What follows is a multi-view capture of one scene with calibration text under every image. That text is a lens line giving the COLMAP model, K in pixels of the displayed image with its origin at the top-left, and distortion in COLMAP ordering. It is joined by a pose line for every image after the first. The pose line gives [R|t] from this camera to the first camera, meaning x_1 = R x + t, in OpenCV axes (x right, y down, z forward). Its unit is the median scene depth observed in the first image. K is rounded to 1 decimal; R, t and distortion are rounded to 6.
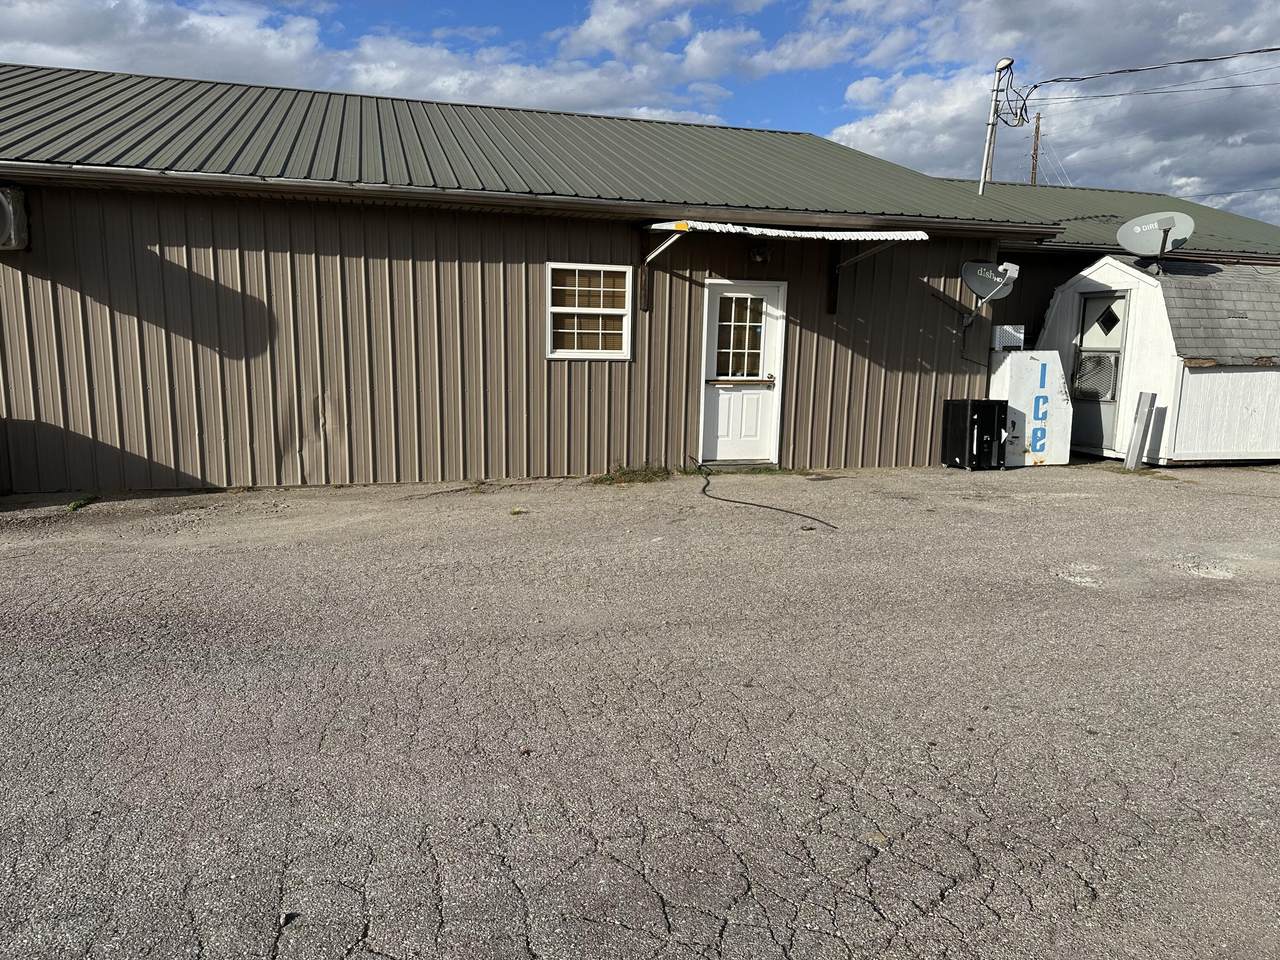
lens RADIAL K [[911.1, 0, 631.2], [0, 911.1, 466.7], [0, 0, 1]] dist [0.020354, -0.007453]
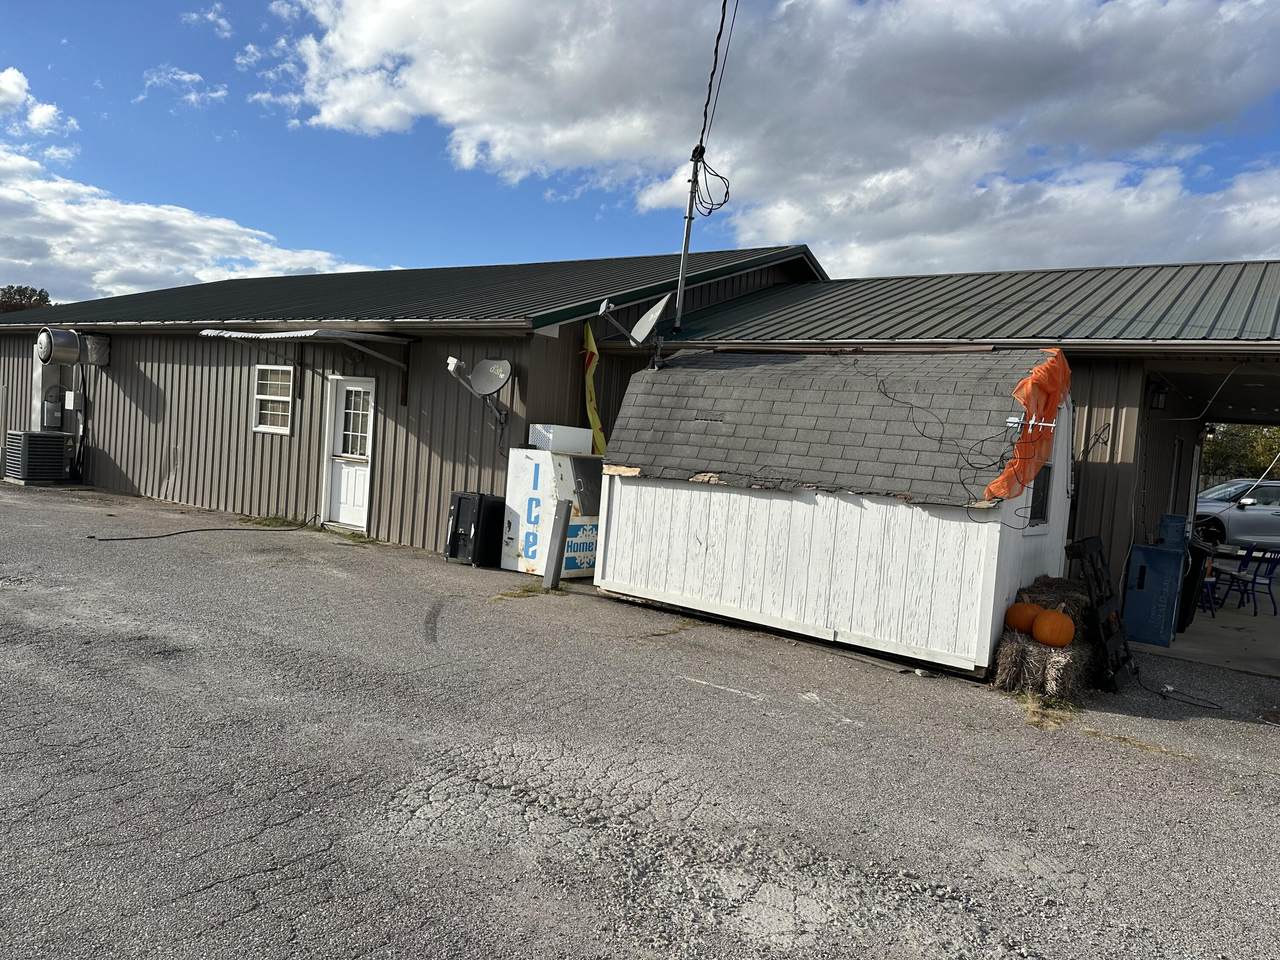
lens RADIAL K [[911.1, 0, 628.0], [0, 911.1, 487.6], [0, 0, 1]] dist [0.020354, -0.007453]
pose [[0.627479, 0.075894, -0.774926, 1.224268], [-0.186361, 0.980950, -0.054831, -0.055014], [0.756002, 0.178821, 0.629670, 0.493133]]
